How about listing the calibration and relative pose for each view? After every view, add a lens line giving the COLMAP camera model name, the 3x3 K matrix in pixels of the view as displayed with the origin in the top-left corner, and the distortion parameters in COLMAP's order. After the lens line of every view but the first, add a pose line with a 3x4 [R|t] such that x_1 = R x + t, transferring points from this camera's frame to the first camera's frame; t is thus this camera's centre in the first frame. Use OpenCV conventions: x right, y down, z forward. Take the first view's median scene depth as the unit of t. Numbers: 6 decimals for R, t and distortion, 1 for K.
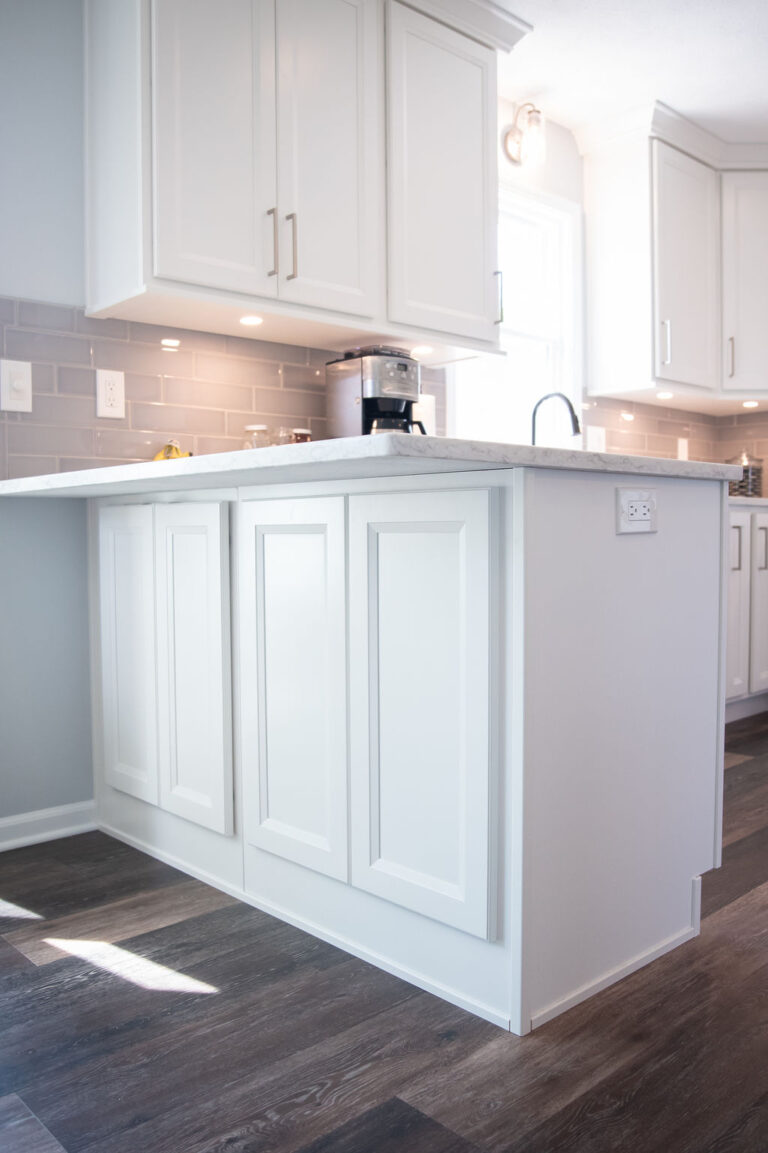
lens RADIAL K [[950.0, 0, 384.0], [0, 950.0, 576.5], [0, 0, 1]] dist [-0.119654, 0.097929]
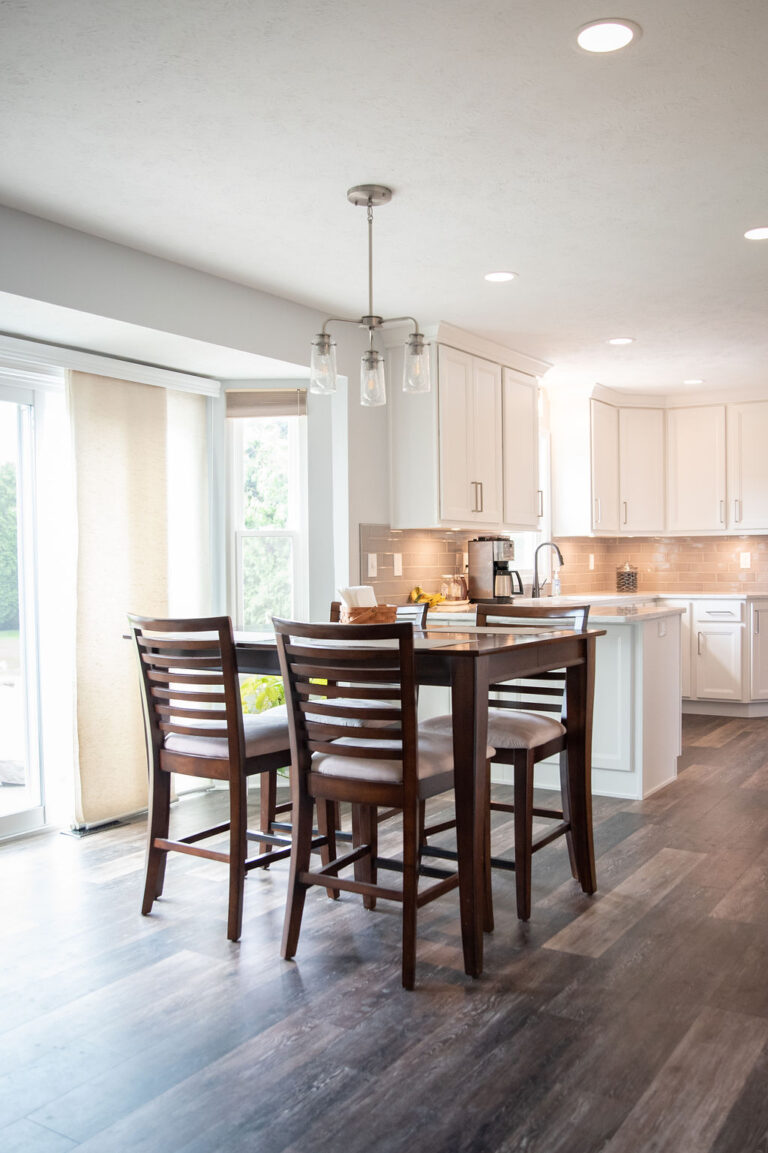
lens RADIAL K [[1000.7, 0, 420.6], [0, 1000.7, 578.9], [0, 0, 1]] dist [-0.064374, -0.000772]
pose [[0.961896, -0.007682, 0.273308, -0.763518], [0.017030, 0.999348, -0.031848, -0.079794], [-0.272885, 0.035289, 0.961399, -1.052052]]
